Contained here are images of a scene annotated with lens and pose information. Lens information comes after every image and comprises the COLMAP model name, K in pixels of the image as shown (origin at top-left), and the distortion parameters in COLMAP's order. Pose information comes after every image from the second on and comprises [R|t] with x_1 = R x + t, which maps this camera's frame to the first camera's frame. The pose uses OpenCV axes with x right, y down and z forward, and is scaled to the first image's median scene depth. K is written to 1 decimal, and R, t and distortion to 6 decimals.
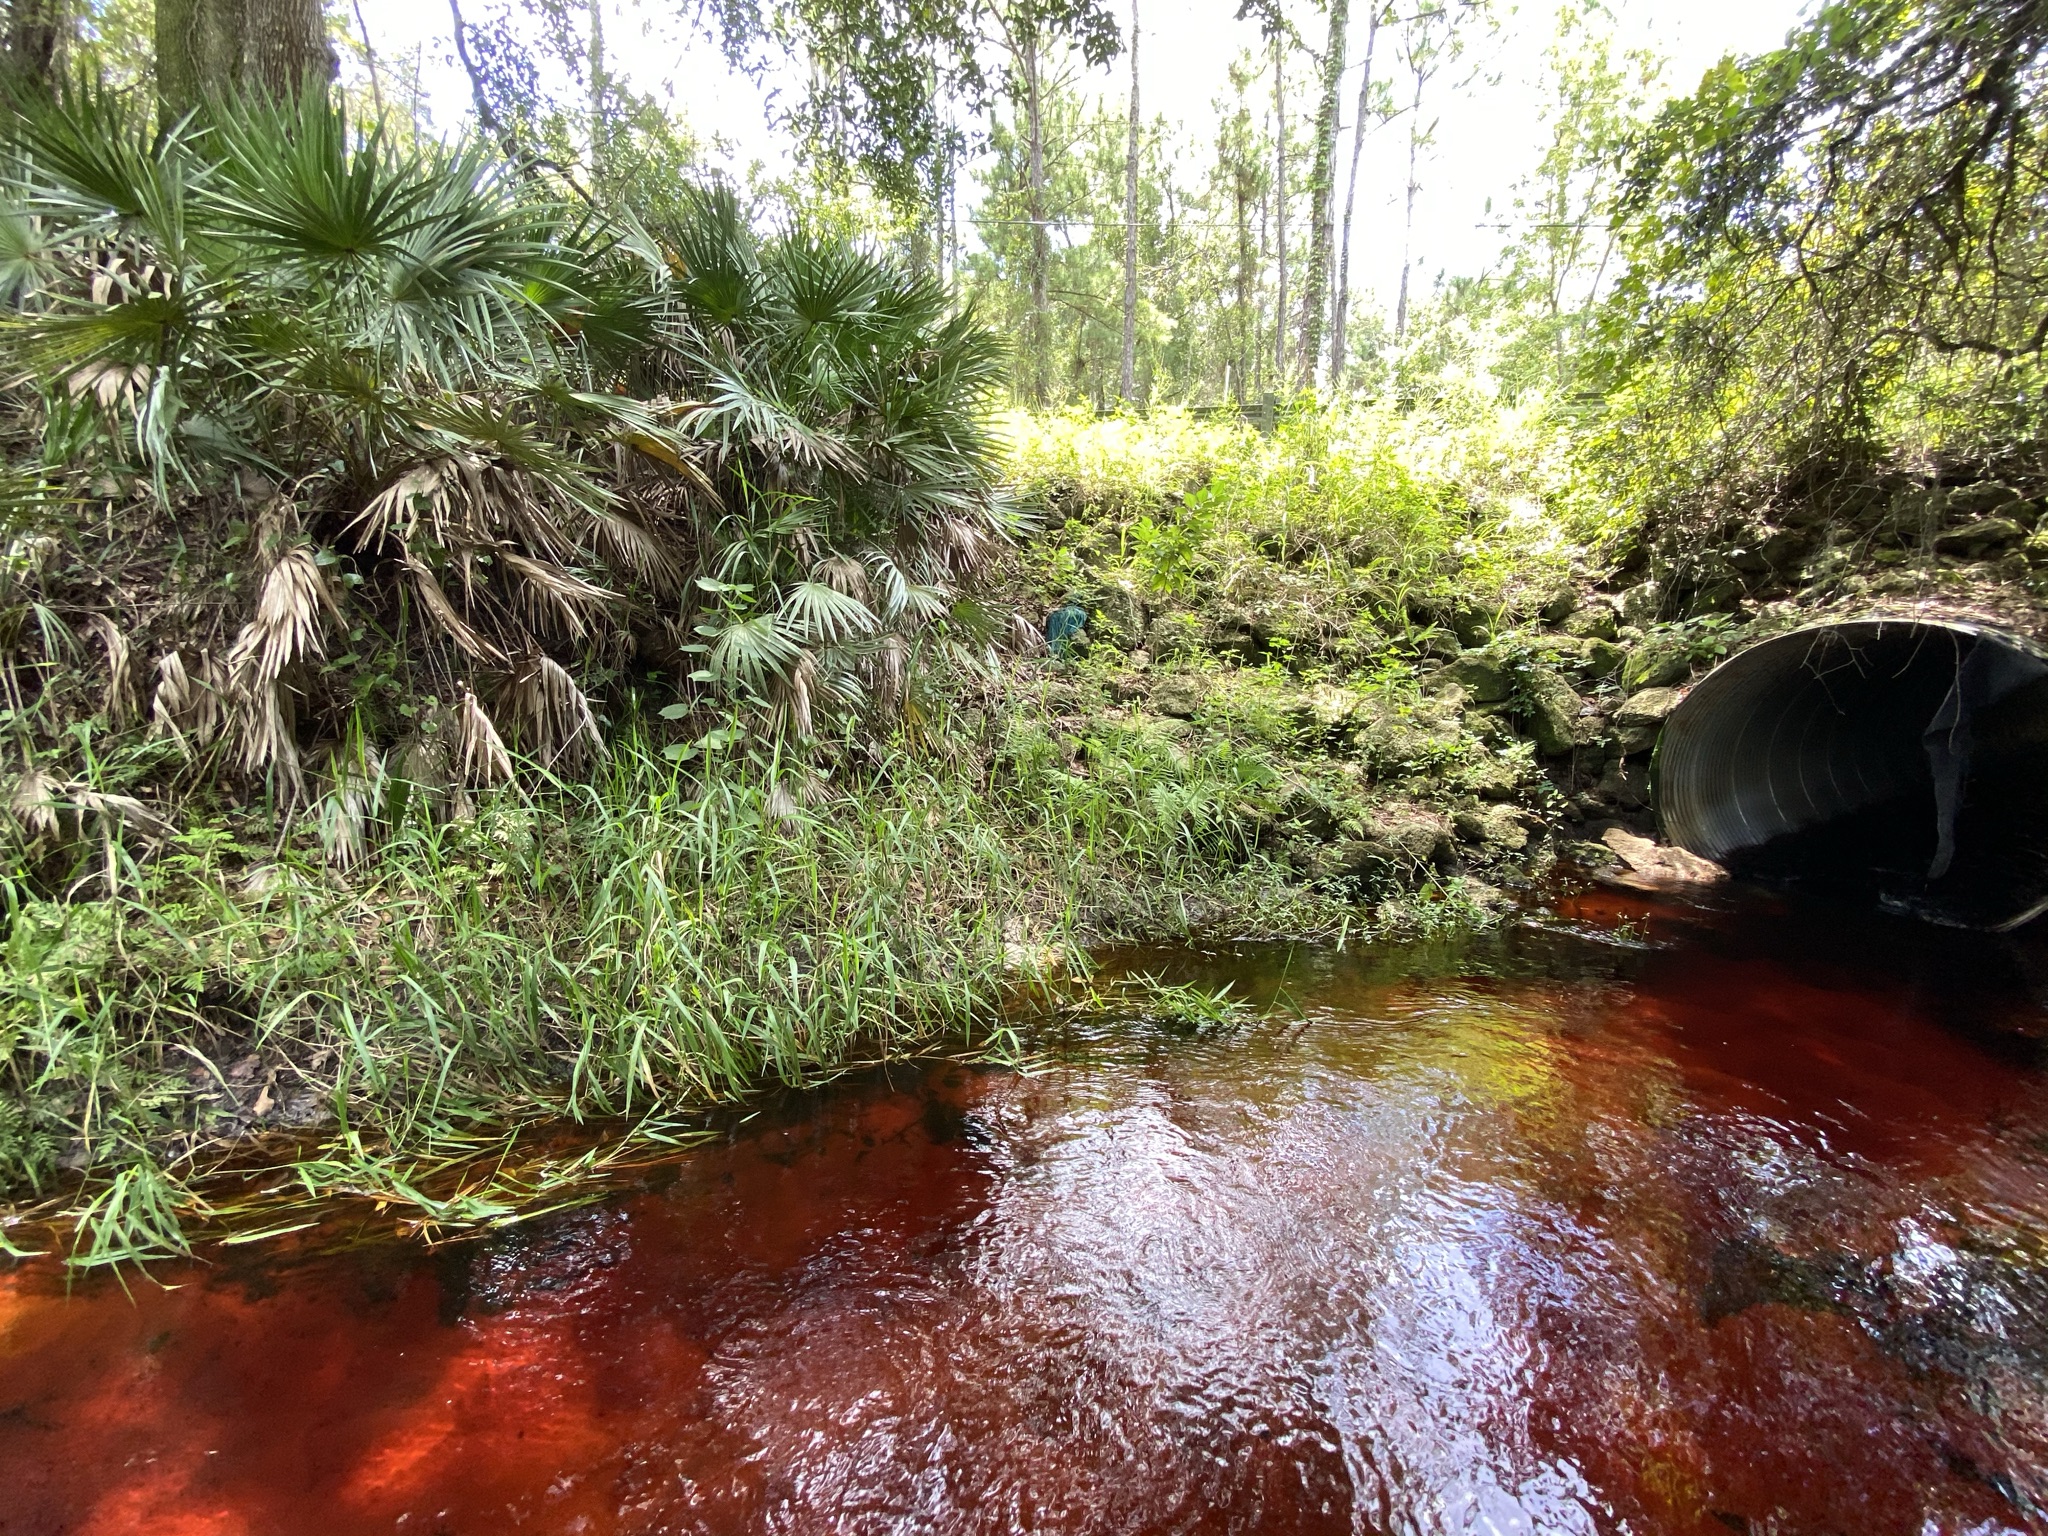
lens RADIAL K [[837.4, 0, 1024.0], [0, 837.4, 768.0], [0, 0, 1]] dist [0.032101, -0.025863]
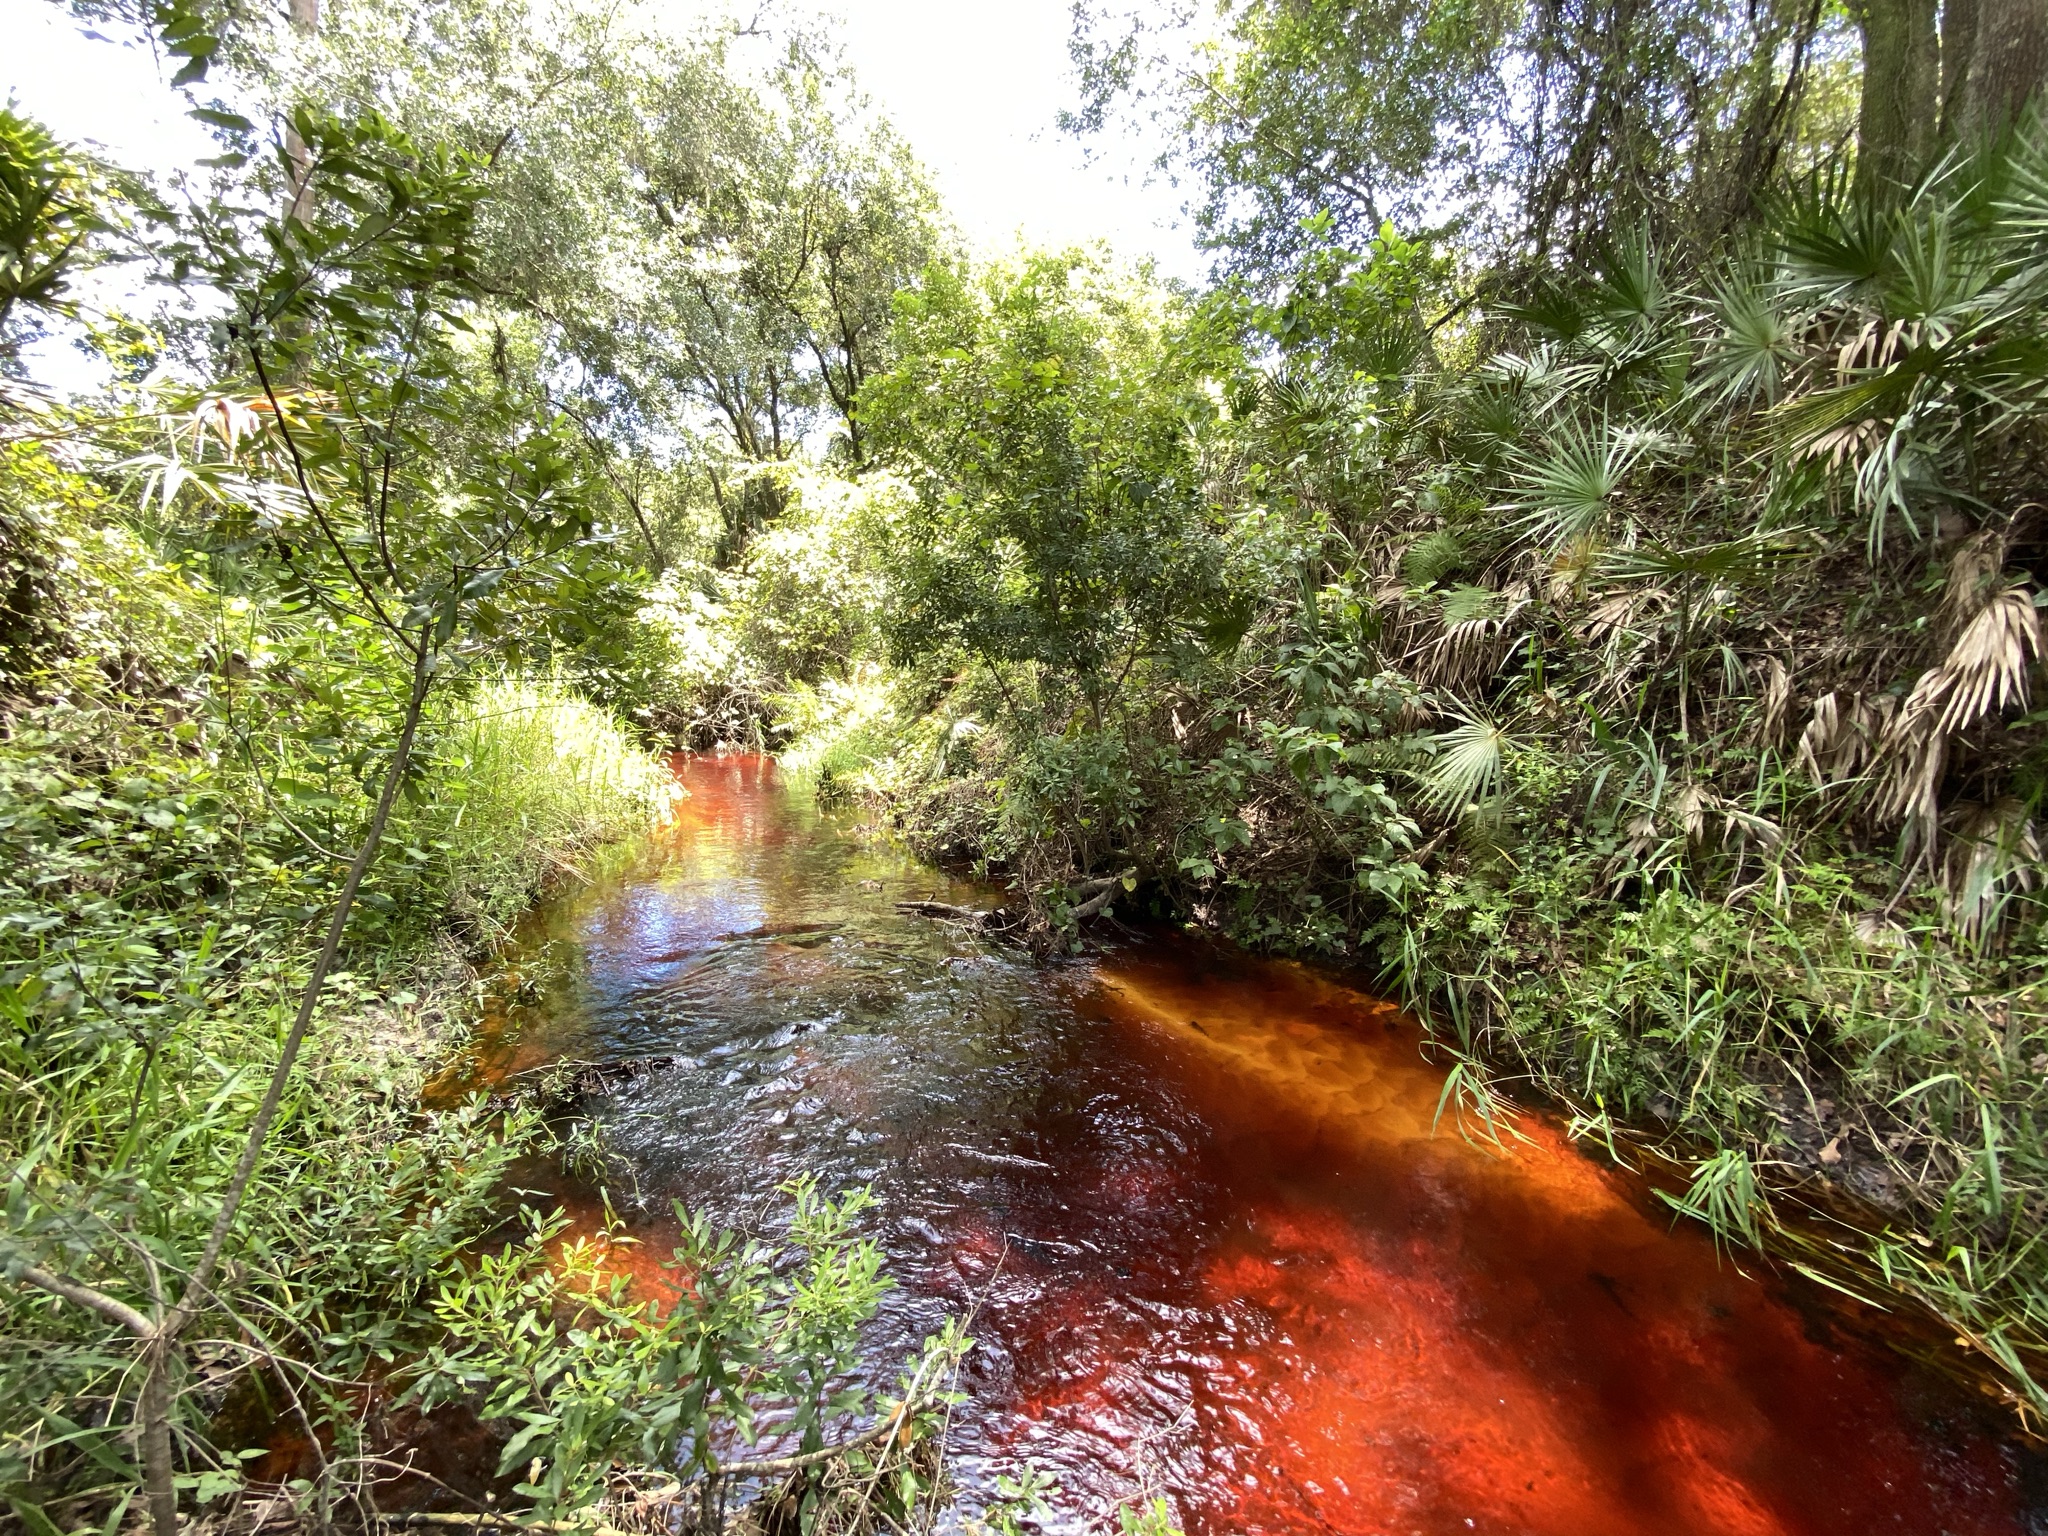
lens RADIAL K [[820.2, 0, 1024.0], [0, 820.2, 768.0], [0, 0, 1]] dist [0.074597, -0.035896]
pose [[0.153396, 0.149961, -0.976720, -0.123703], [-0.197594, 0.973111, 0.118374, 0.025284], [0.968208, 0.174836, 0.178902, -0.142948]]
